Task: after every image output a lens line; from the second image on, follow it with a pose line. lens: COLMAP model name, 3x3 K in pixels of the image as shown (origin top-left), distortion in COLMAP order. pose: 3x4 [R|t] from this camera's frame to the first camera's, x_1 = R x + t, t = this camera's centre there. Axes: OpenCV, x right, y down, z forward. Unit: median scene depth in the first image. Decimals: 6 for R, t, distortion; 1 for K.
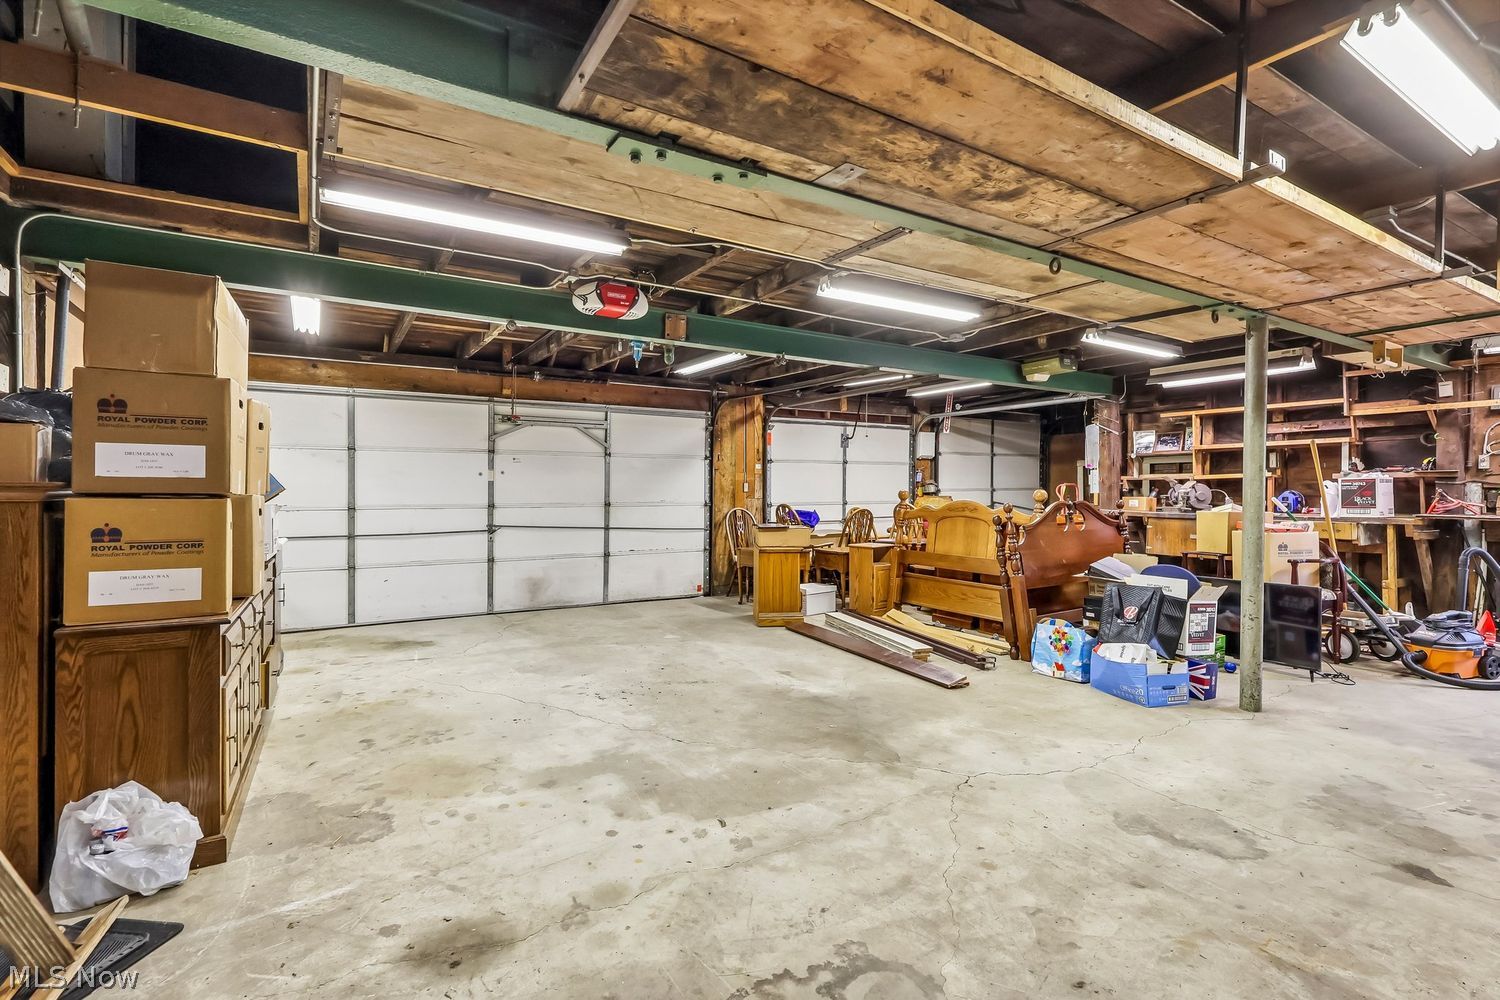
lens RADIAL K [[703.4, 0, 759.7], [0, 703.4, 504.6], [0, 0, 1]] dist [-0.001878, 0.000332]
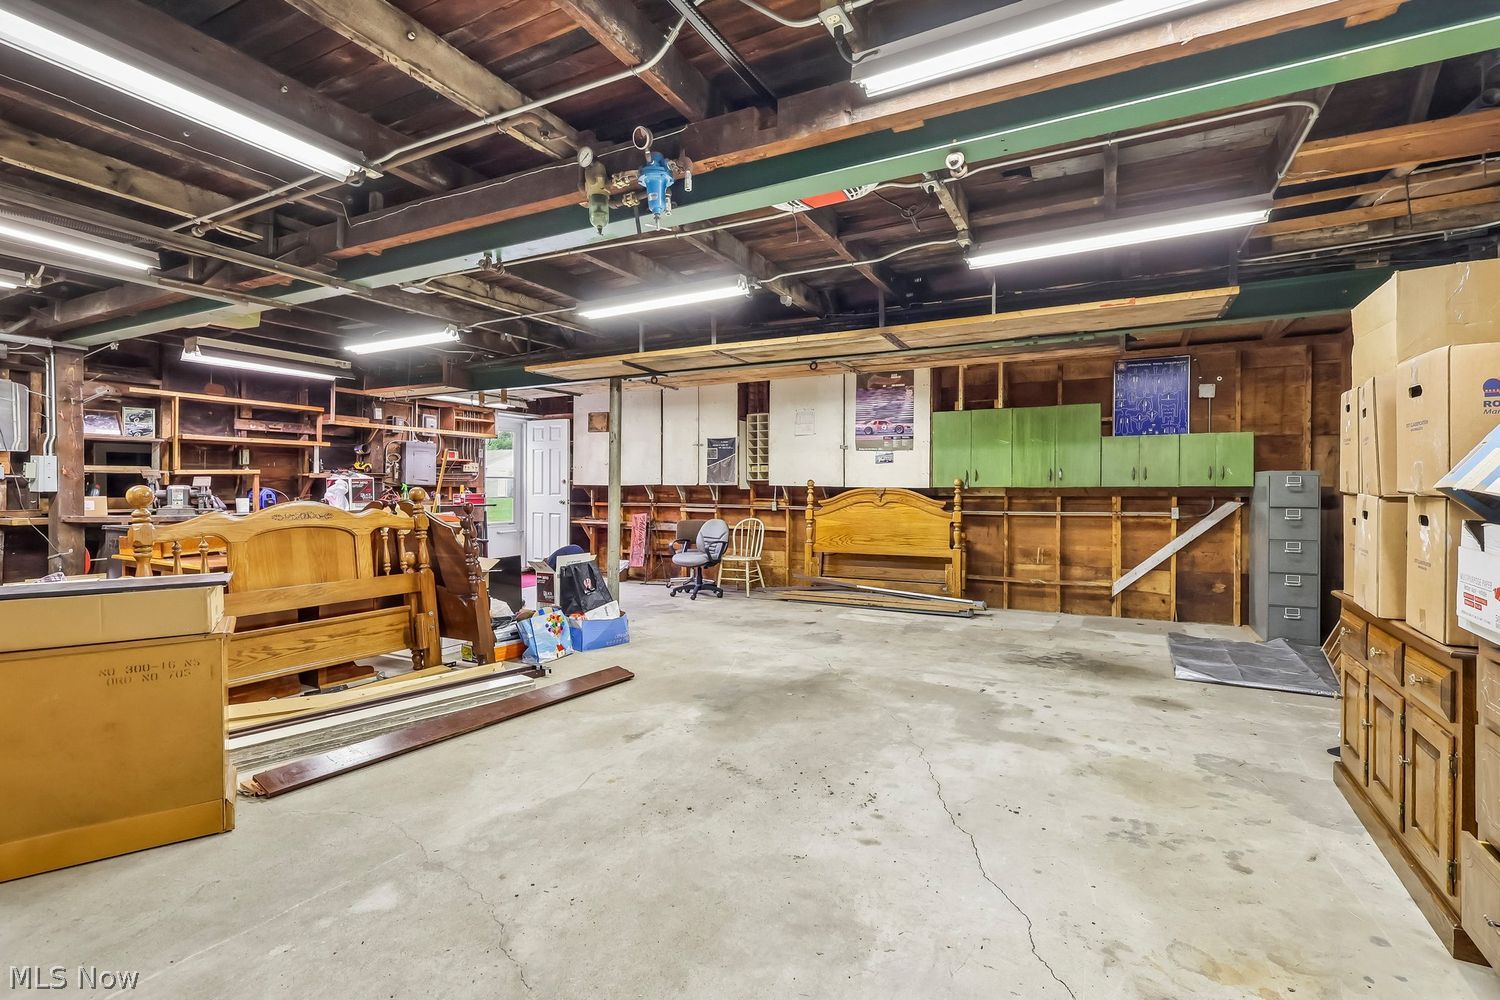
lens RADIAL K [[703.4, 0, 738.1], [0, 703.4, 493.4], [0, 0, 1]] dist [-0.001878, 0.000332]
pose [[-0.499257, -0.007113, 0.866425, -0.872884], [0.016564, 0.999705, 0.017752, -0.035517], [-0.866296, 0.023215, -0.498992, 1.691715]]
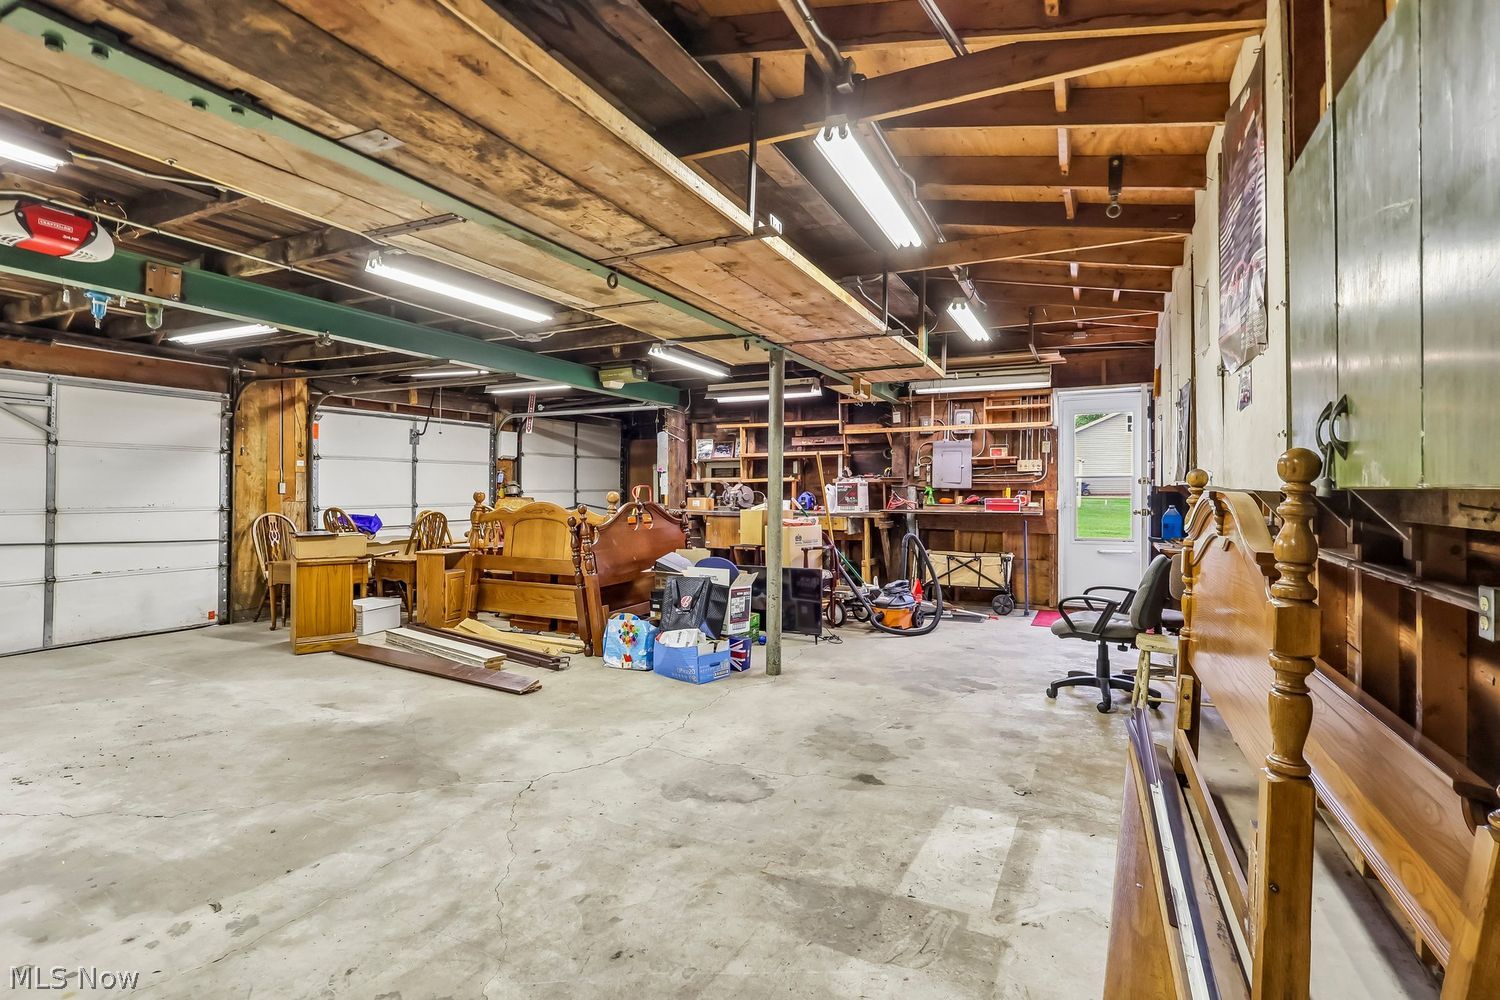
lens RADIAL K [[703.4, 0, 762.1], [0, 703.4, 506.3], [0, 0, 1]] dist [-0.001878, 0.000332]
pose [[0.843037, -0.012143, 0.537719, 0.034262], [0.011318, 0.999924, 0.004837, -0.002729], [-0.537737, 0.002008, 0.843111, -0.012764]]
